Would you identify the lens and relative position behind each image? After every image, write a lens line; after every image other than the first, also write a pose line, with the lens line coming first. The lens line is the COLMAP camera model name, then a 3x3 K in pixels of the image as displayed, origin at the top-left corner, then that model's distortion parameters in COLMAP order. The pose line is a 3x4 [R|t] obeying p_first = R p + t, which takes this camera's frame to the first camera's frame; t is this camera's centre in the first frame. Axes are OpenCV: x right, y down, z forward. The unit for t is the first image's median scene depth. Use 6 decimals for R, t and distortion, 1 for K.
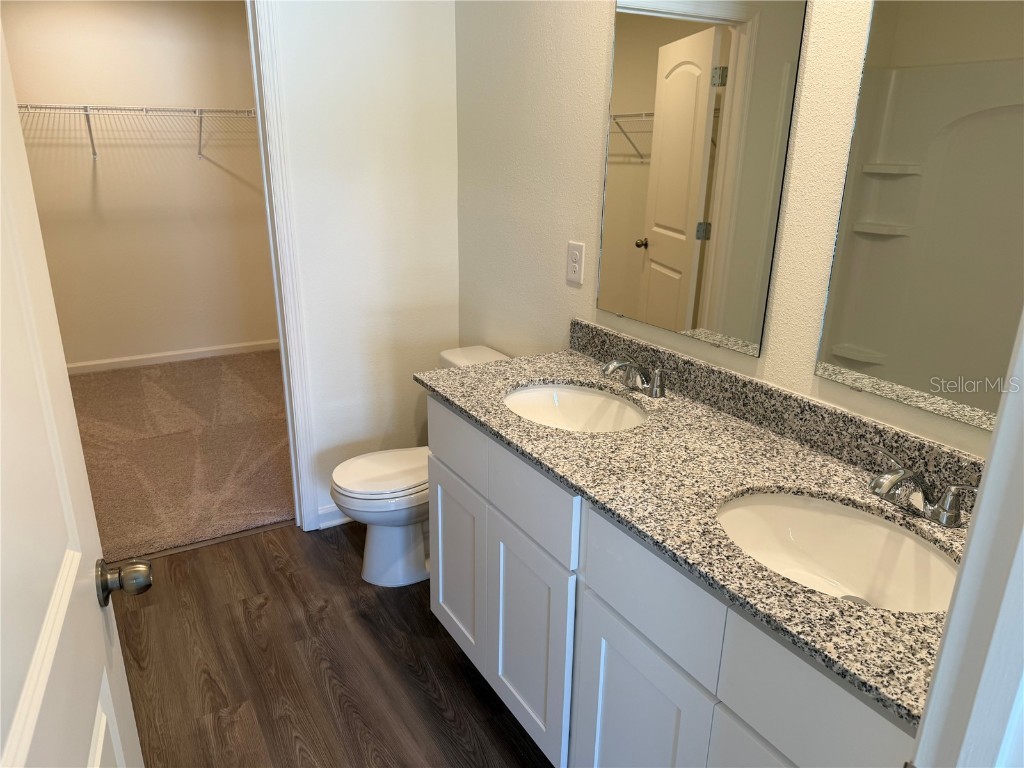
lens RADIAL K [[723.2, 0, 511.3], [0, 723.2, 389.0], [0, 0, 1]] dist [0.002767, -0.012280]
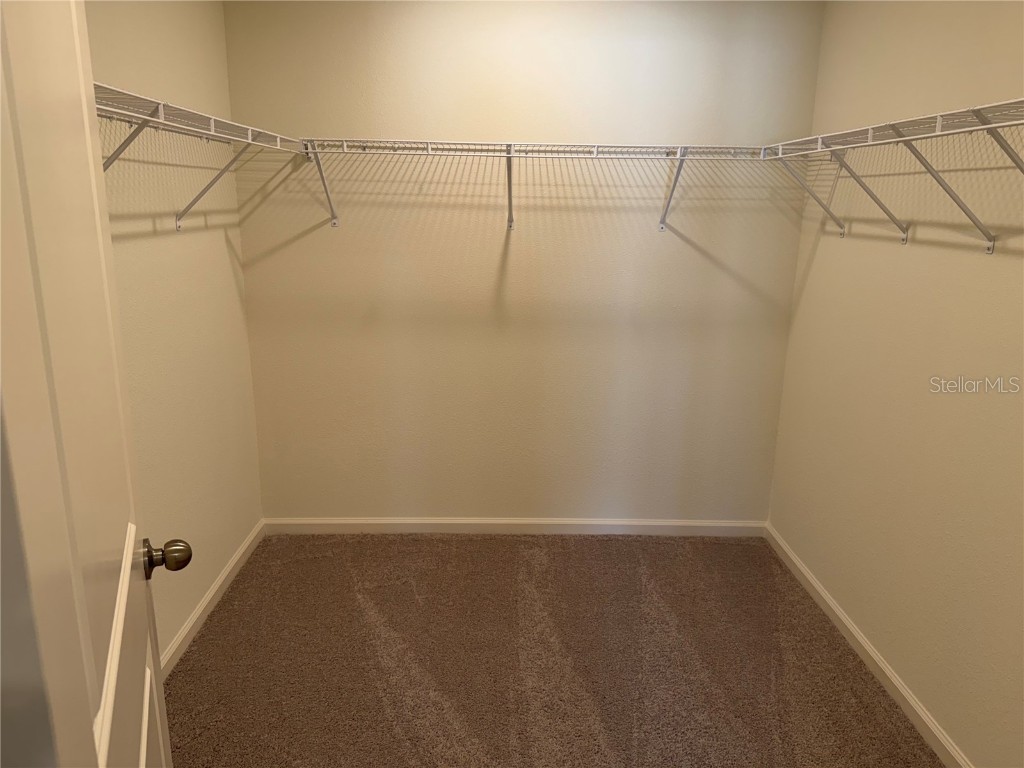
lens RADIAL K [[723.2, 0, 508.9], [0, 723.2, 382.3], [0, 0, 1]] dist [0.002767, -0.012280]
pose [[0.872193, 0.125846, -0.472698, -0.256021], [-0.161540, 0.986227, -0.035502, -0.160330], [0.461720, 0.107324, 0.880509, 0.448446]]
